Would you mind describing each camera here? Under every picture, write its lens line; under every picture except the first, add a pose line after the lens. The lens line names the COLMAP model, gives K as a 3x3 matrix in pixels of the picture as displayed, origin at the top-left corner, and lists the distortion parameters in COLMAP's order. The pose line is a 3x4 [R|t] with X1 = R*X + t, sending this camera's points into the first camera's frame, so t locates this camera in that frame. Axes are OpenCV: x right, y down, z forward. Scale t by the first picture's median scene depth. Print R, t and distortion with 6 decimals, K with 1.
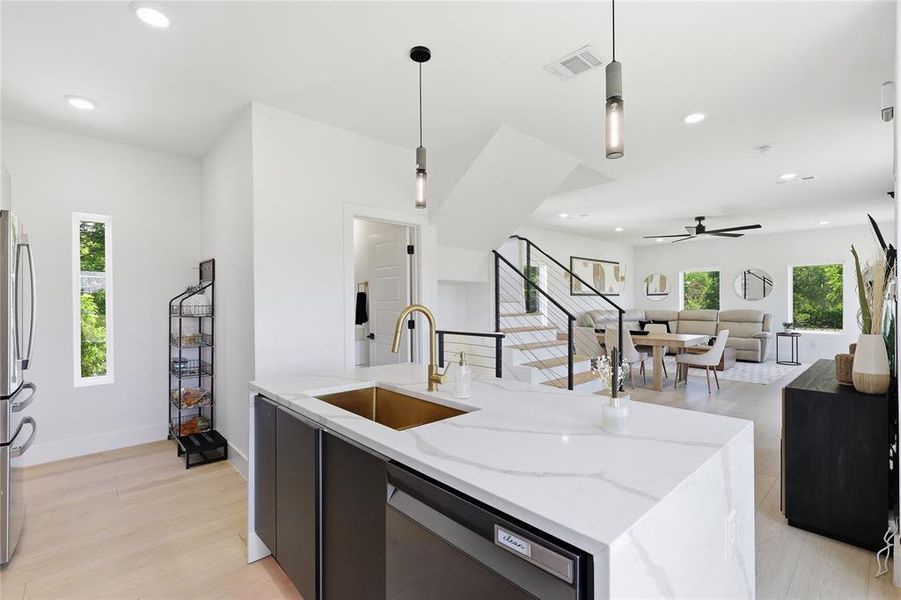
lens RADIAL K [[405.7, 0, 450.2], [0, 405.7, 302.0], [0, 0, 1]] dist [-0.000166, -0.000388]
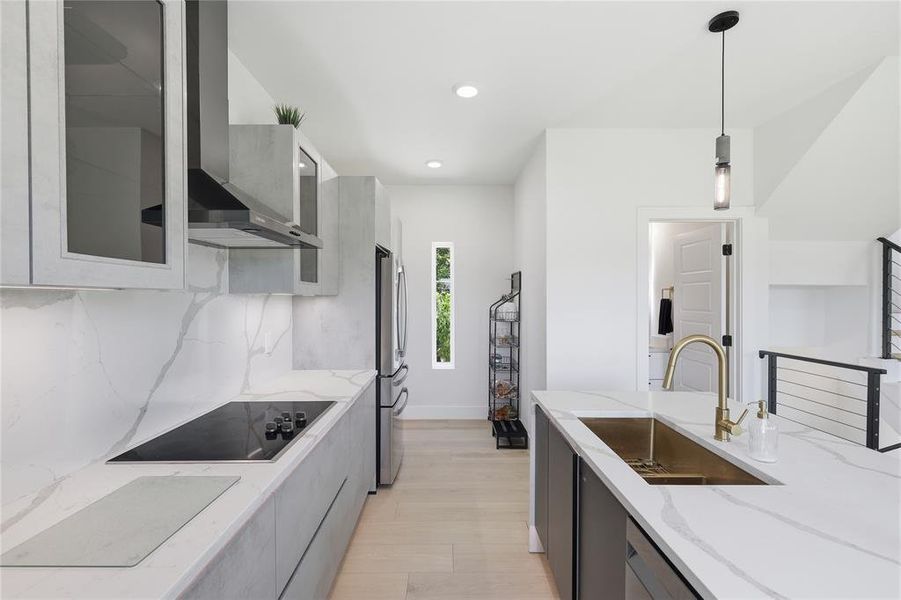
lens RADIAL K [[411.3, 0, 453.9], [0, 411.3, 300.7], [0, 0, 1]] dist [0.001924, 0.000747]
pose [[0.740687, 0.014075, -0.671703, 0.054841], [-0.006567, 0.999884, 0.013710, -0.034706], [0.671818, -0.005744, 0.740694, 0.010232]]
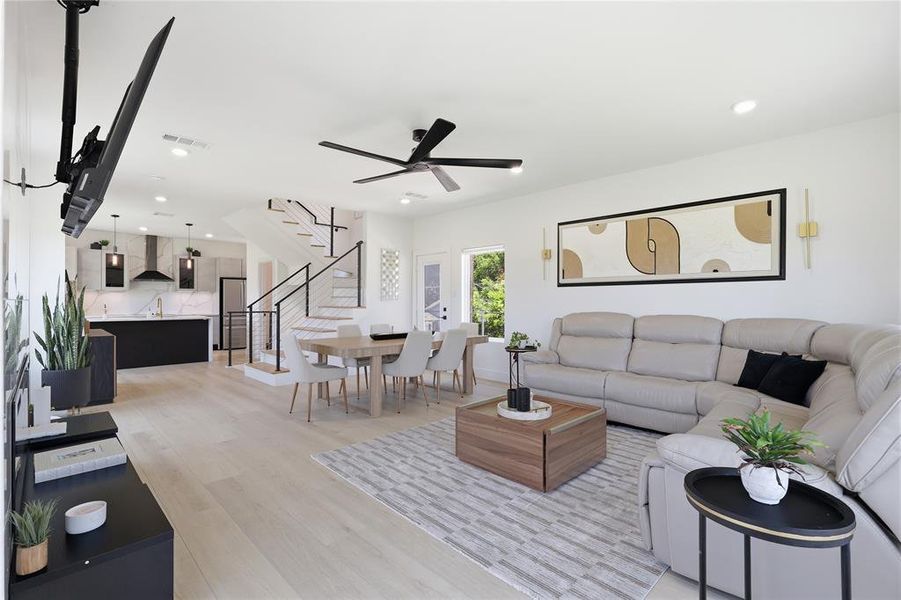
lens RADIAL K [[411.3, 0, 453.9], [0, 411.3, 300.7], [0, 0, 1]] dist [0.001924, 0.000747]
pose [[0.040510, 0.005549, -0.999164, 2.186910], [-0.005098, 0.999973, 0.005347, 0.000695], [0.999166, 0.004877, 0.040538, 1.926139]]
